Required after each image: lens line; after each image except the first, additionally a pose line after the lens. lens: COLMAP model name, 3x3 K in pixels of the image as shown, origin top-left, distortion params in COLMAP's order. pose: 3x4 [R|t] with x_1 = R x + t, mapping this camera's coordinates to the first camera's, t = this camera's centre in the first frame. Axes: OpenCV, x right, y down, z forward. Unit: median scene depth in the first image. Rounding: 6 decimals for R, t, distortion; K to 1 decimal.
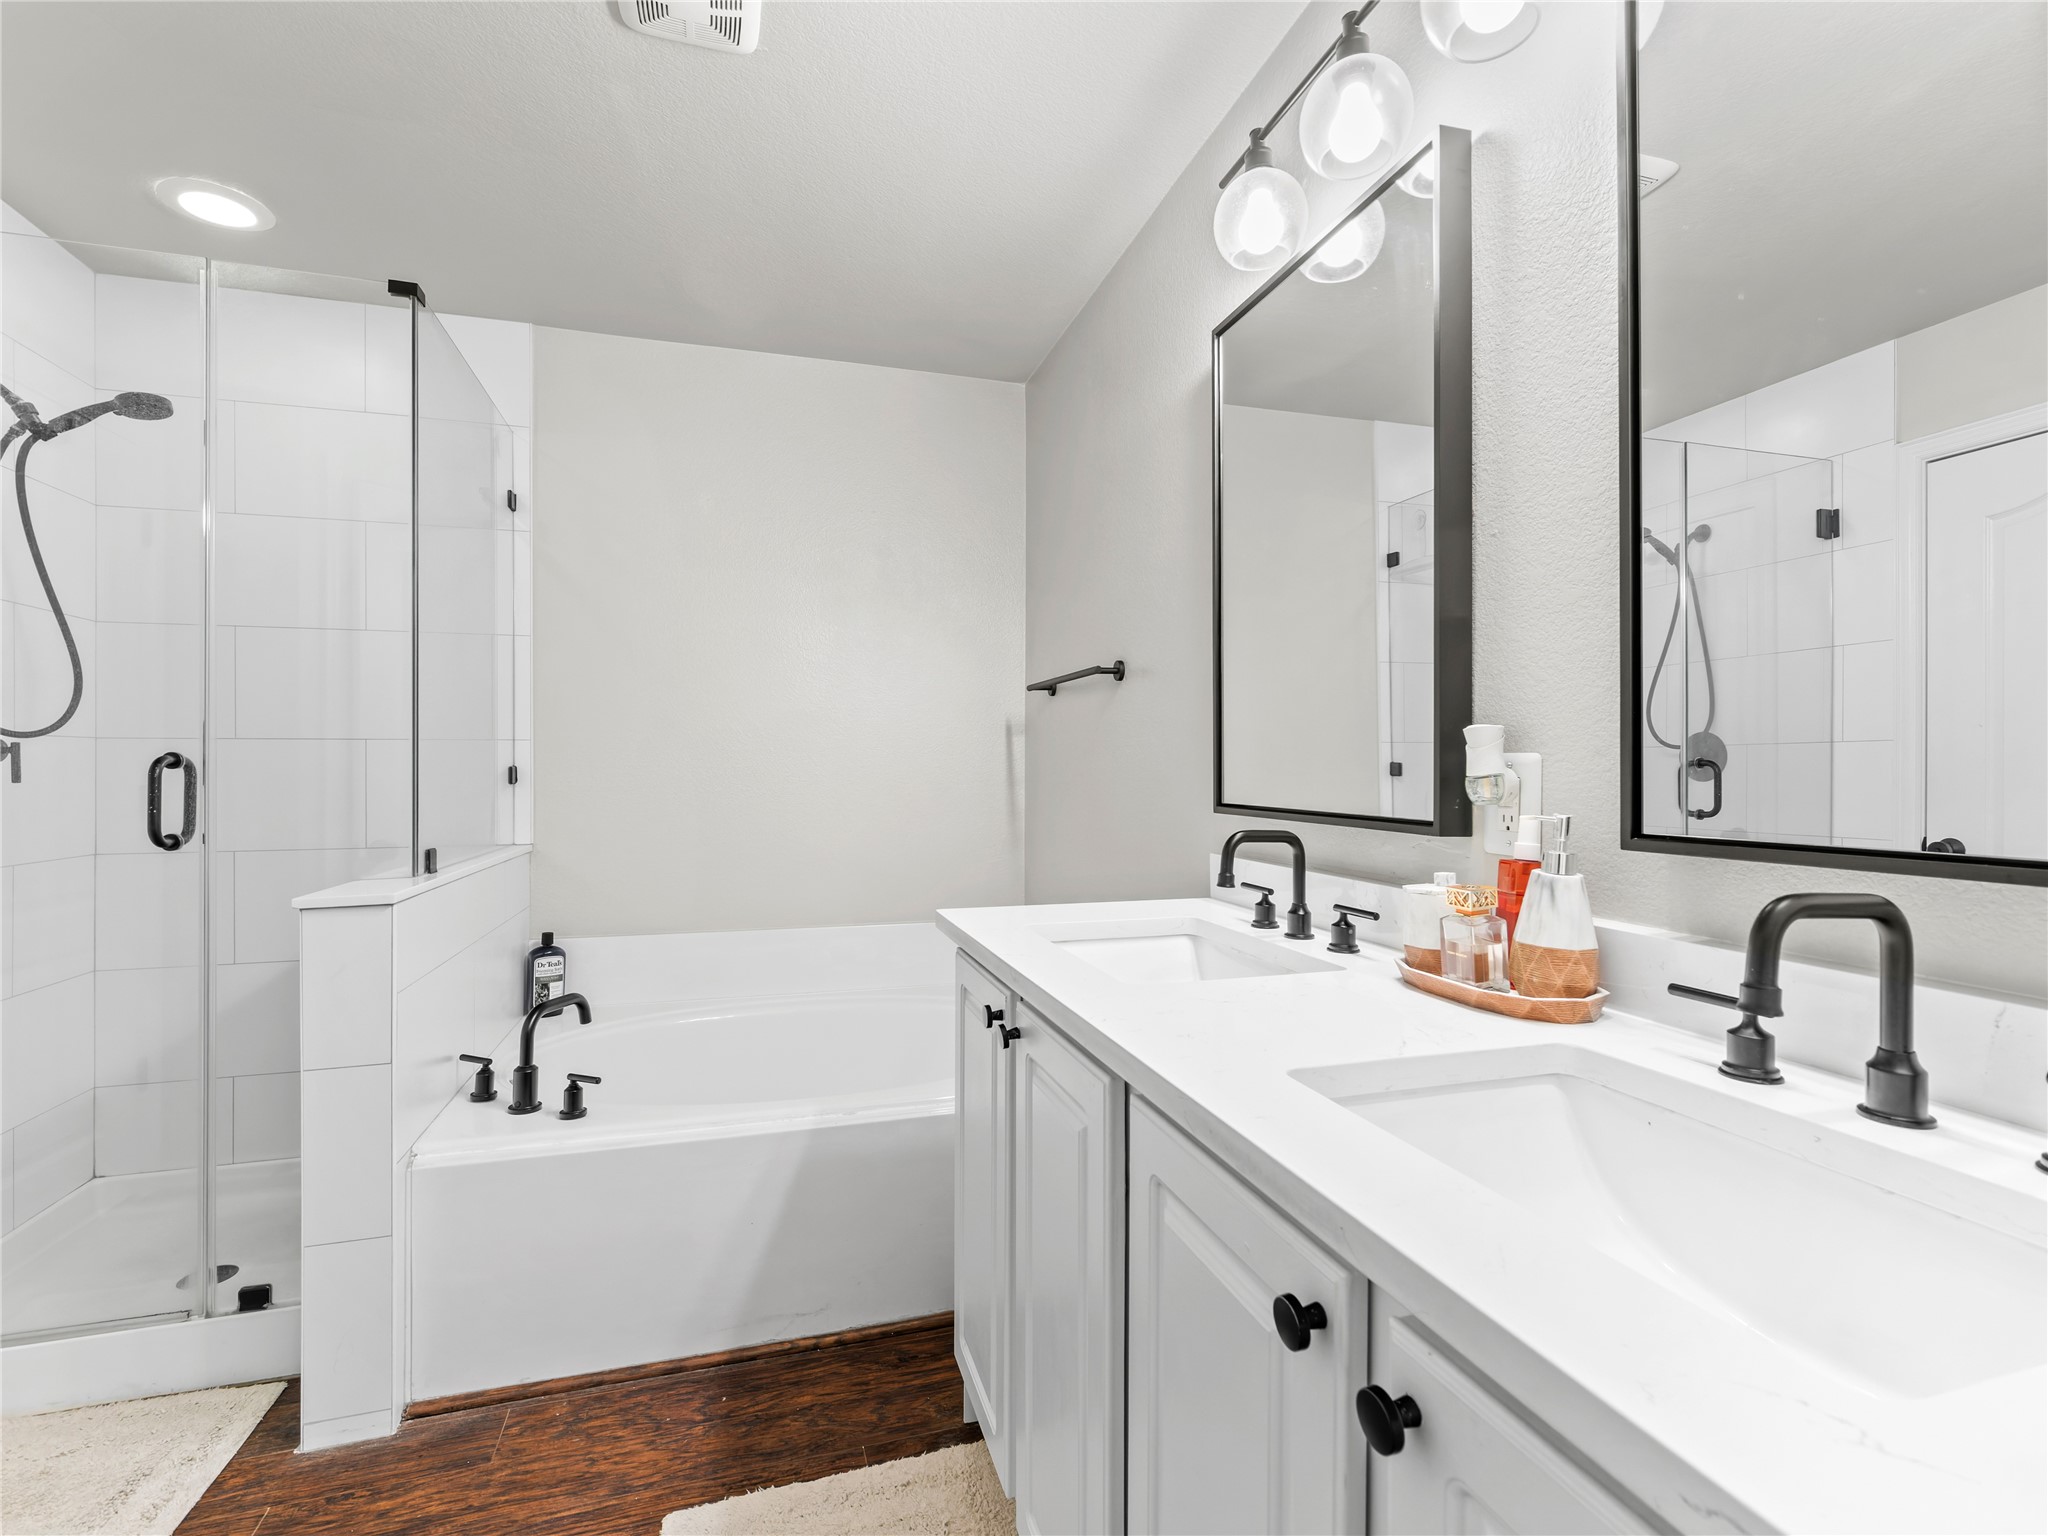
lens RADIAL K [[953.9, 0, 1020.7], [0, 953.9, 769.2], [0, 0, 1]] dist [0.003100, -0.000221]
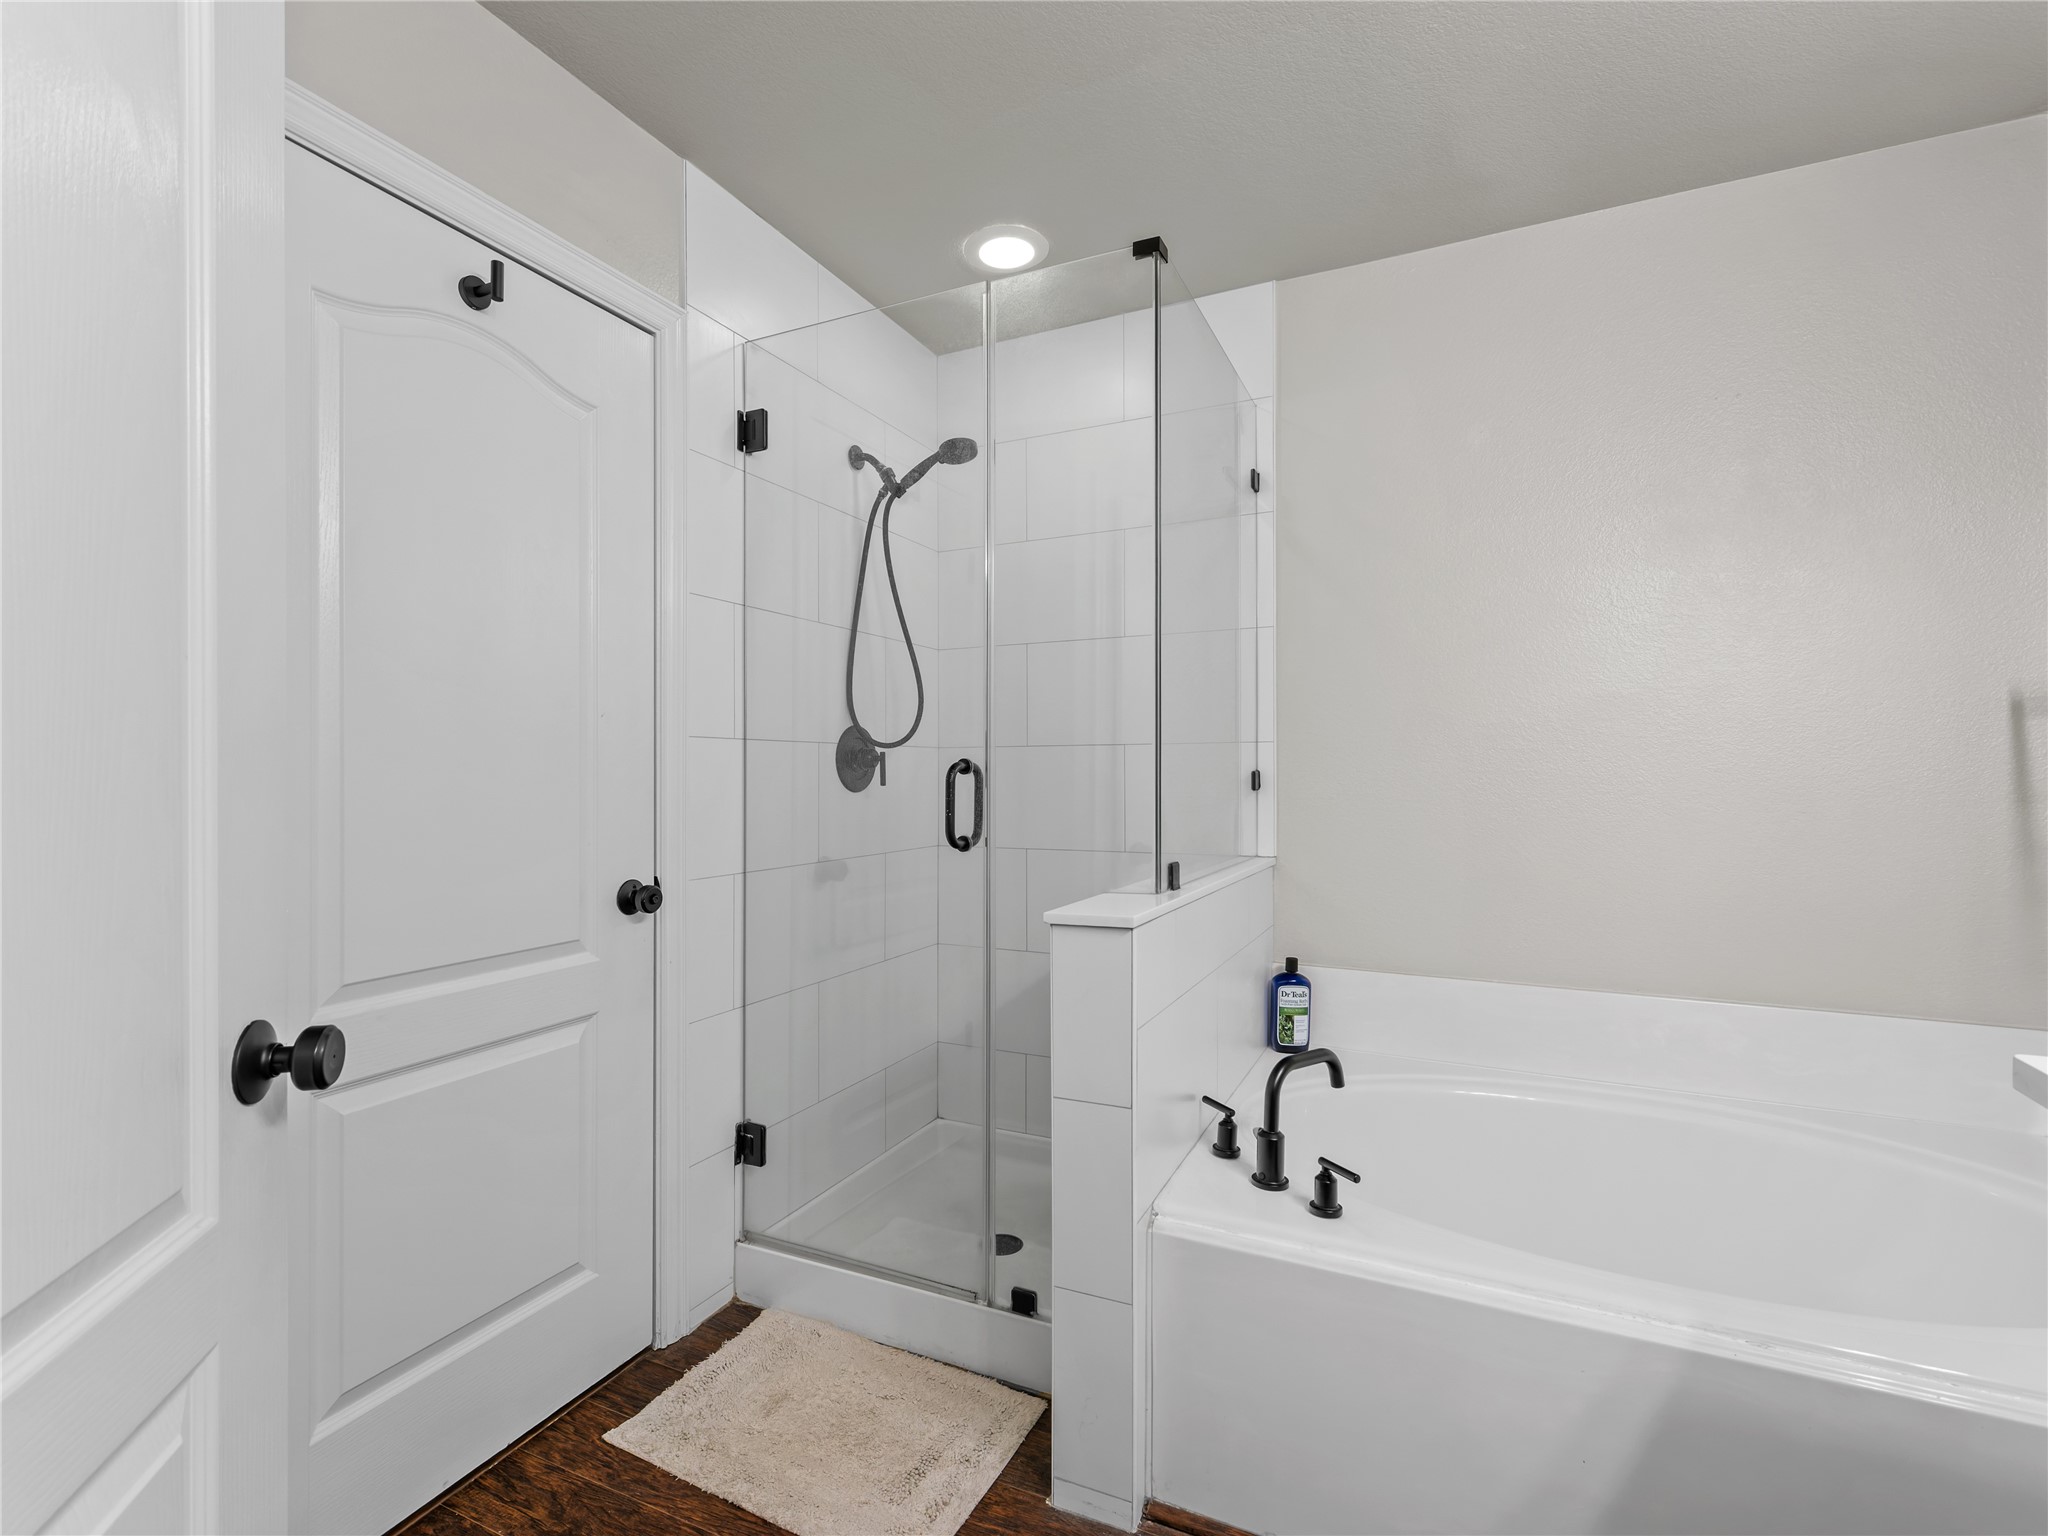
lens RADIAL K [[953.9, 0, 1020.7], [0, 953.9, 769.2], [0, 0, 1]] dist [0.003100, -0.000221]
pose [[0.744483, -0.002348, -0.667637, -0.126306], [0.000121, 0.999994, -0.003381, -0.002365], [0.667641, 0.002436, 0.744479, 0.238186]]
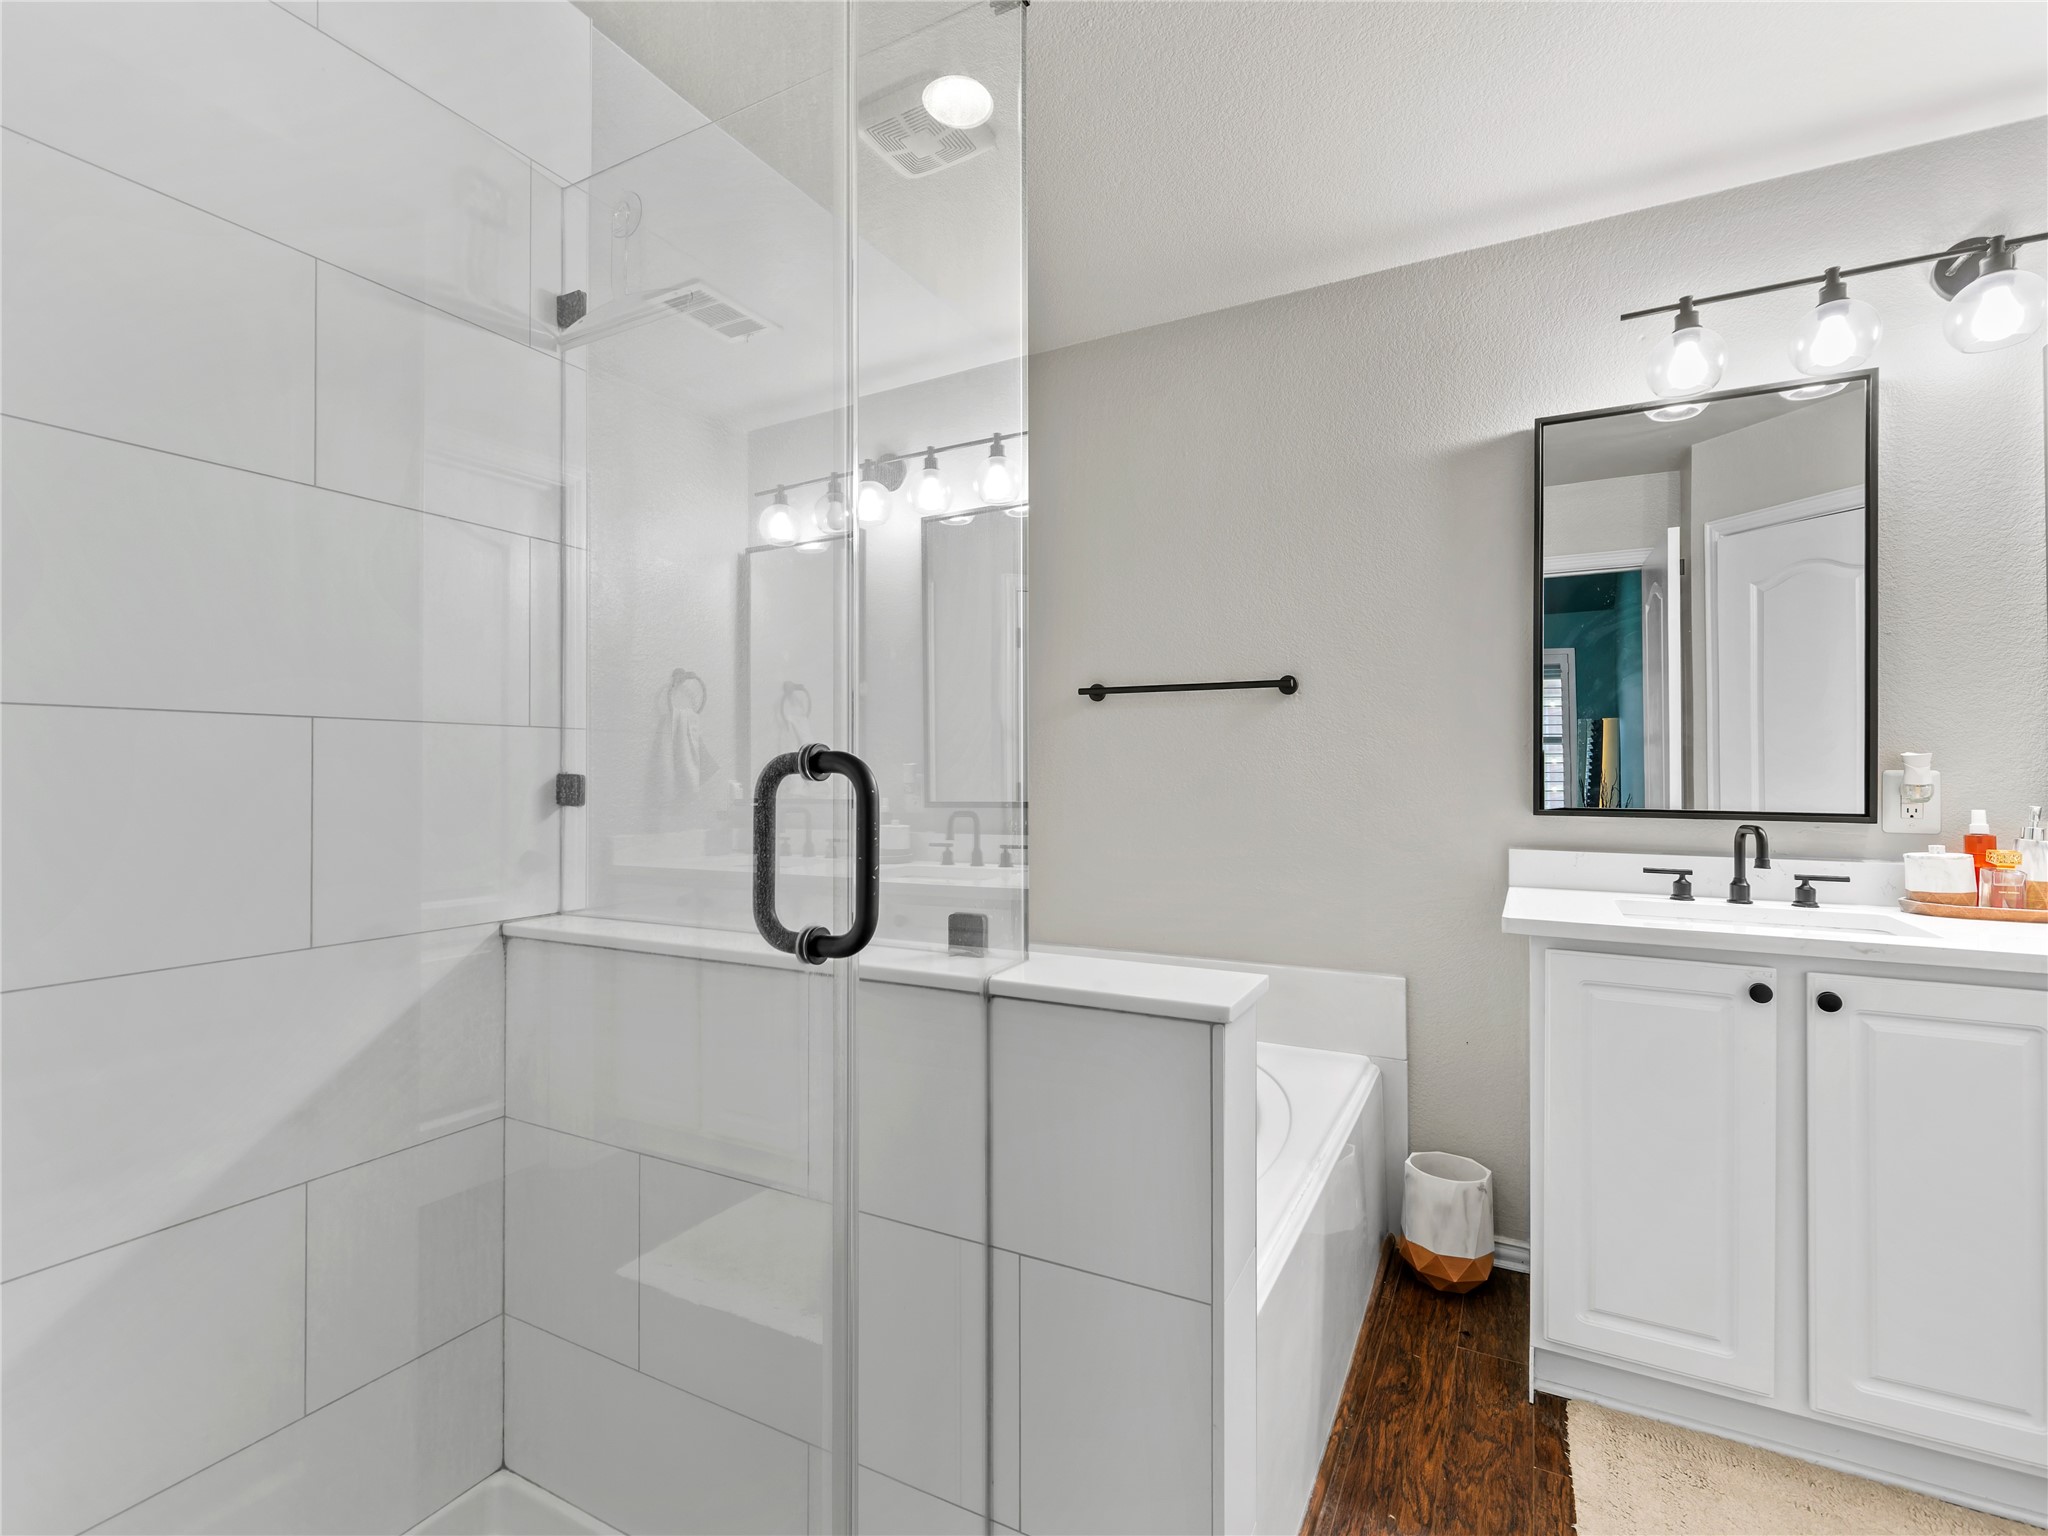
lens RADIAL K [[953.9, 0, 1020.7], [0, 953.9, 769.2], [0, 0, 1]] dist [0.003100, -0.000221]
pose [[0.703140, 0.007103, 0.711016, -1.057558], [-0.003143, 0.999971, -0.006882, -0.002578], [-0.711045, 0.002604, 0.703142, 0.579044]]
